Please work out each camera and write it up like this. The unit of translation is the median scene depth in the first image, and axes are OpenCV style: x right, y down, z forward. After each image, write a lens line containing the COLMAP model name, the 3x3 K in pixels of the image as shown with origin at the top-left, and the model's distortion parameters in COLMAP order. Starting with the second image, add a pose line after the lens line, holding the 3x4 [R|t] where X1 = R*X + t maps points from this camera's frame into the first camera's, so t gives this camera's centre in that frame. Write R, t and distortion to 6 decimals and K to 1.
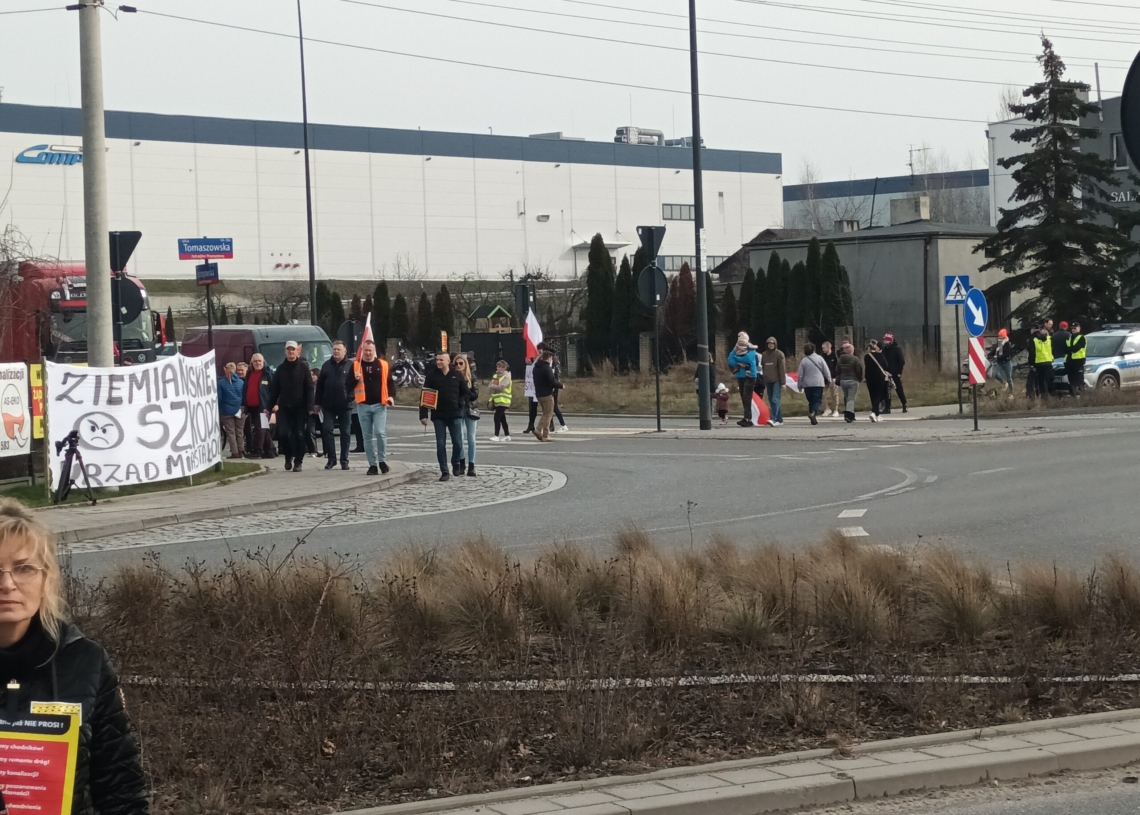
lens RADIAL K [[2952.8, 0, 570.0], [0, 2952.8, 407.5], [0, 0, 1]] dist [0.107733, 0.458589]
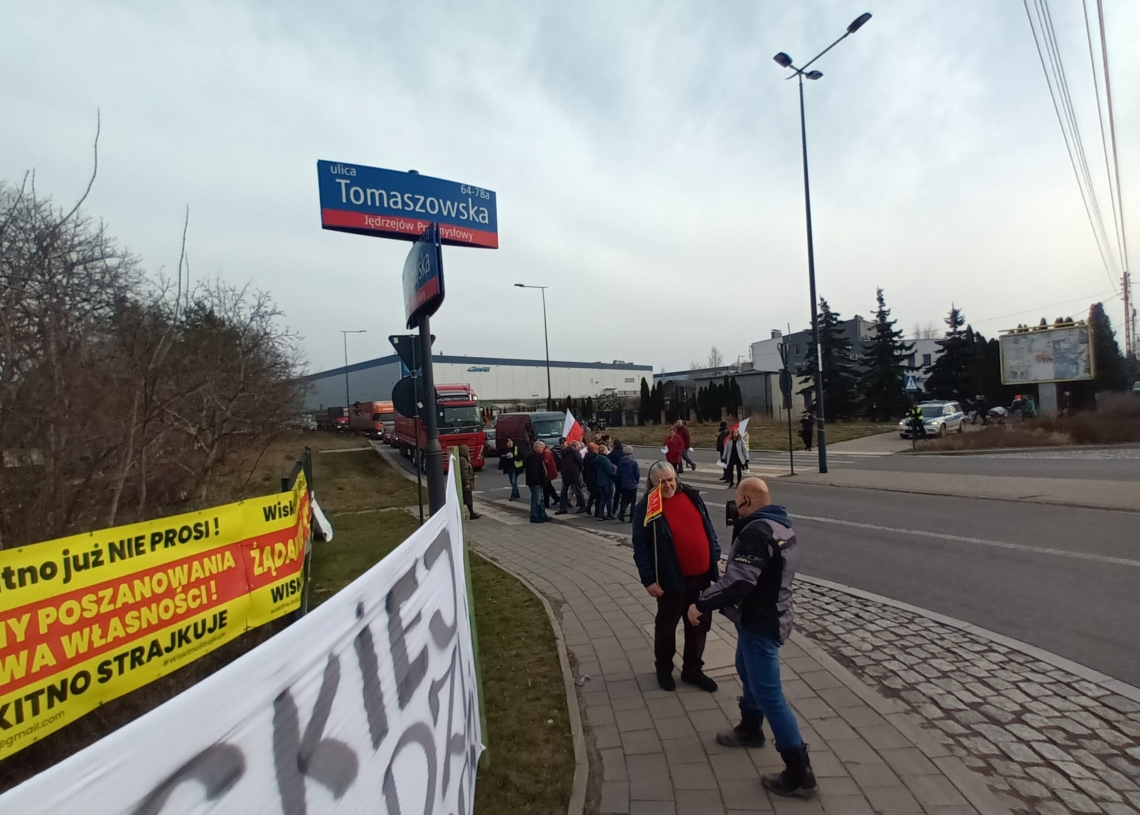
lens RADIAL K [[550.1, 0, 570.0], [0, 550.1, 407.5], [0, 0, 1]] dist [0.002206, 0.000740]
pose [[0.999330, -0.024659, -0.027063, -0.108058], [0.023841, 0.999261, -0.030135, -0.029621], [0.027786, 0.029469, 0.999179, 0.971896]]
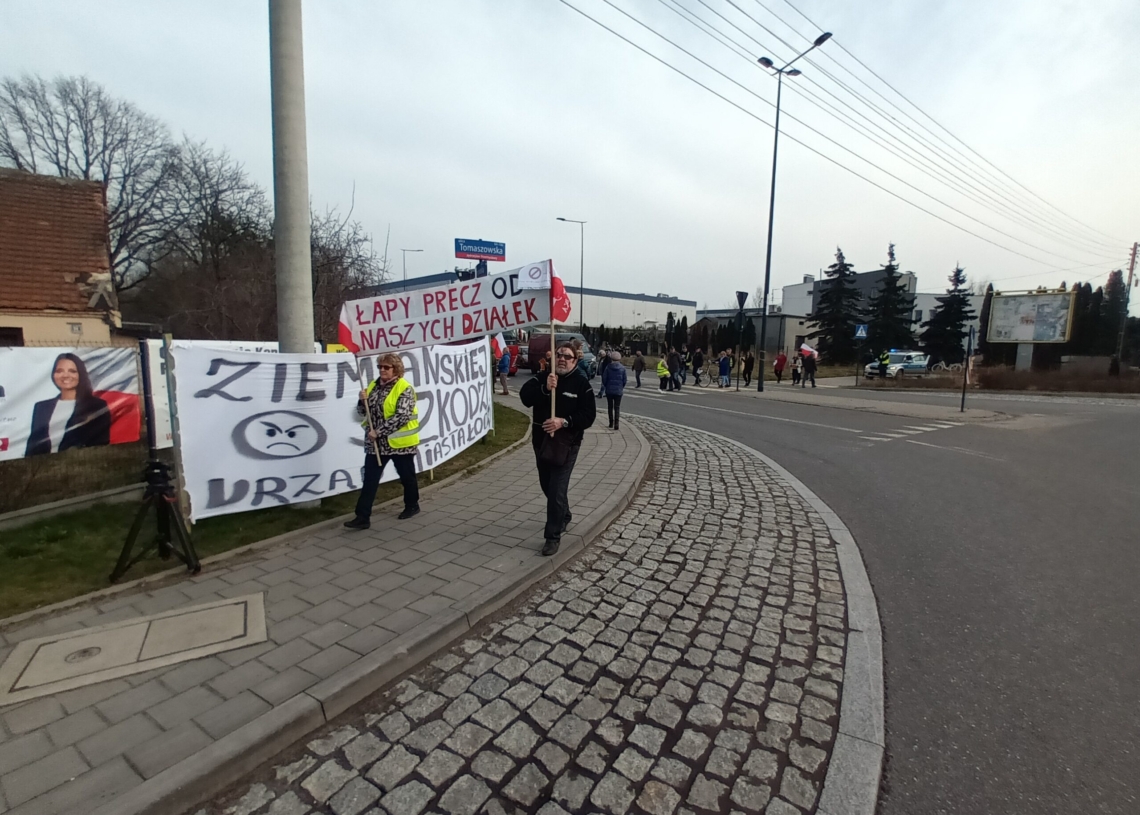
lens RADIAL K [[555.2, 0, 570.7], [0, 555.2, 430.6], [0, 0, 1]] dist [0.003382, 0.000315]
pose [[0.992814, 0.067937, -0.098512, -0.064599], [-0.054117, 0.989128, 0.136736, -0.016343], [0.106730, -0.130422, 0.985697, 0.810164]]
